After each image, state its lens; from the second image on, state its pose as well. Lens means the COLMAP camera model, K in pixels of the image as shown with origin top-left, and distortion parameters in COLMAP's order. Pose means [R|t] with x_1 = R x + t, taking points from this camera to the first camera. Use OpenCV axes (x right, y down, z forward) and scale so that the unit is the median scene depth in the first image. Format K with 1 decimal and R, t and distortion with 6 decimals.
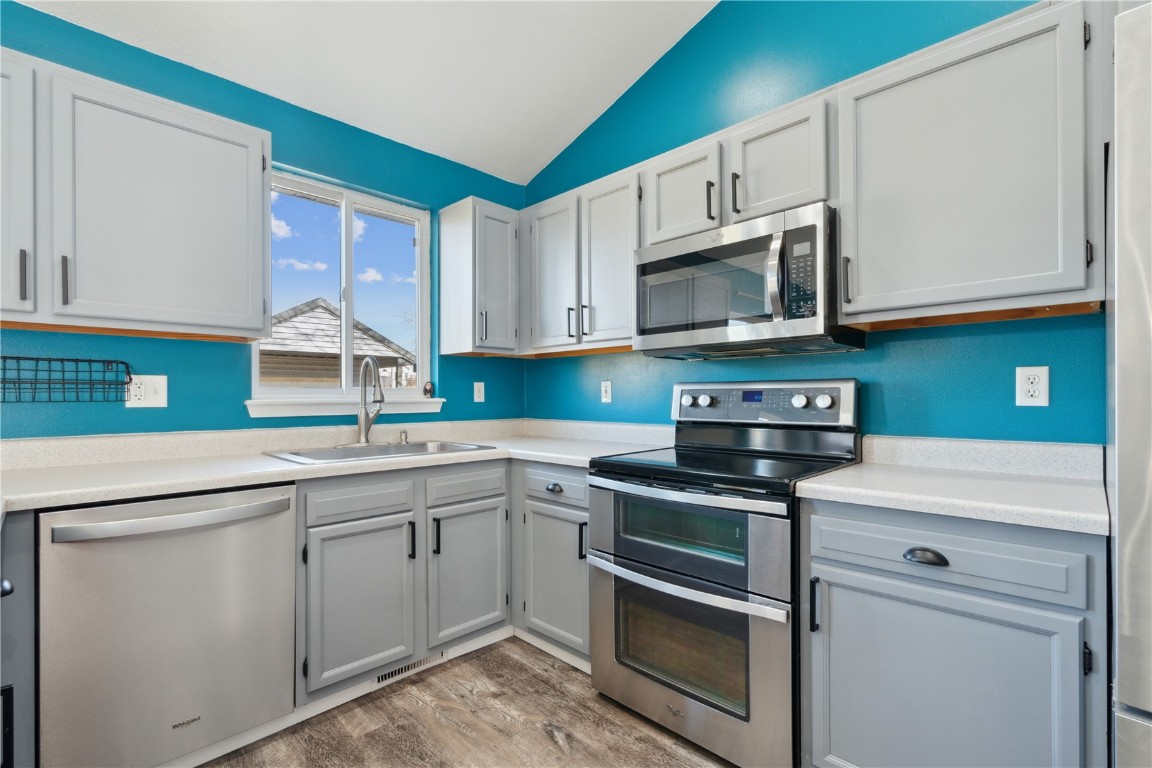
lens RADIAL K [[525.2, 0, 570.2], [0, 525.2, 395.2], [0, 0, 1]] dist [0.000625, 0.000446]
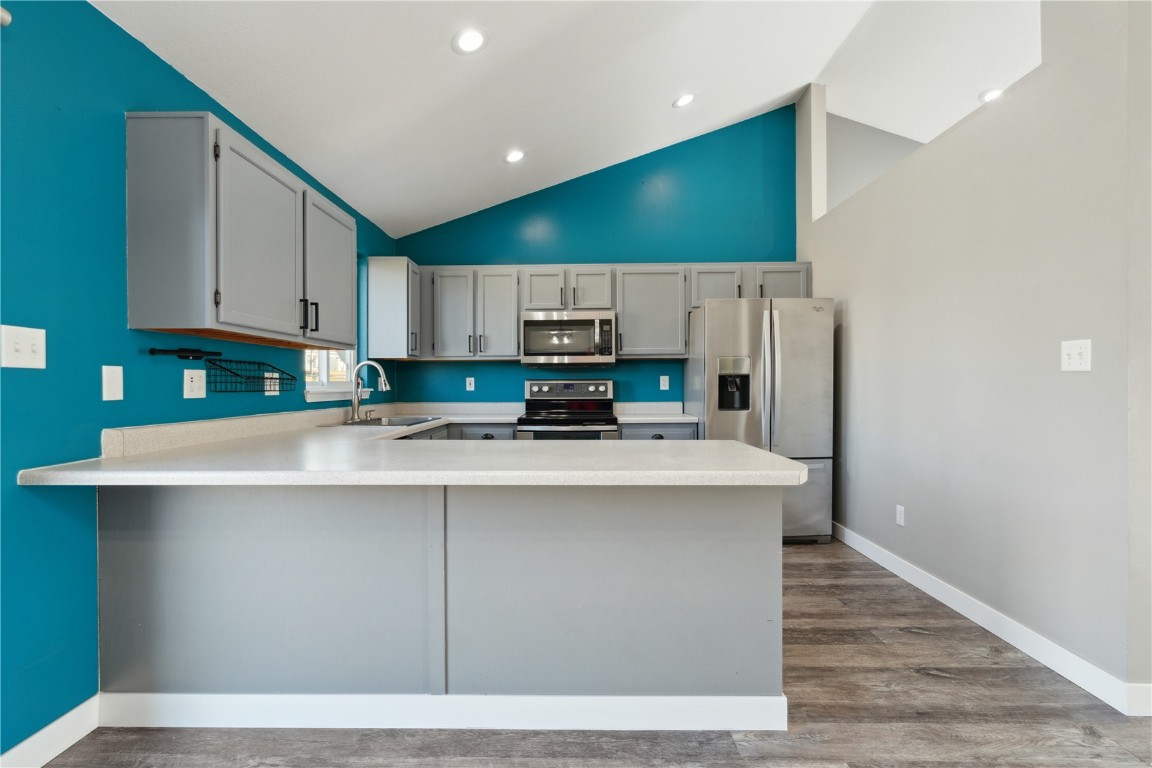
lens RADIAL K [[532.9, 0, 573.2], [0, 532.9, 383.2], [0, 0, 1]] dist [-0.002259, -0.000231]
pose [[0.721200, 0.001789, 0.692724, -1.245376], [0.001197, 0.999992, -0.003828, -0.003411], [-0.692726, 0.003590, 0.721192, -0.629738]]
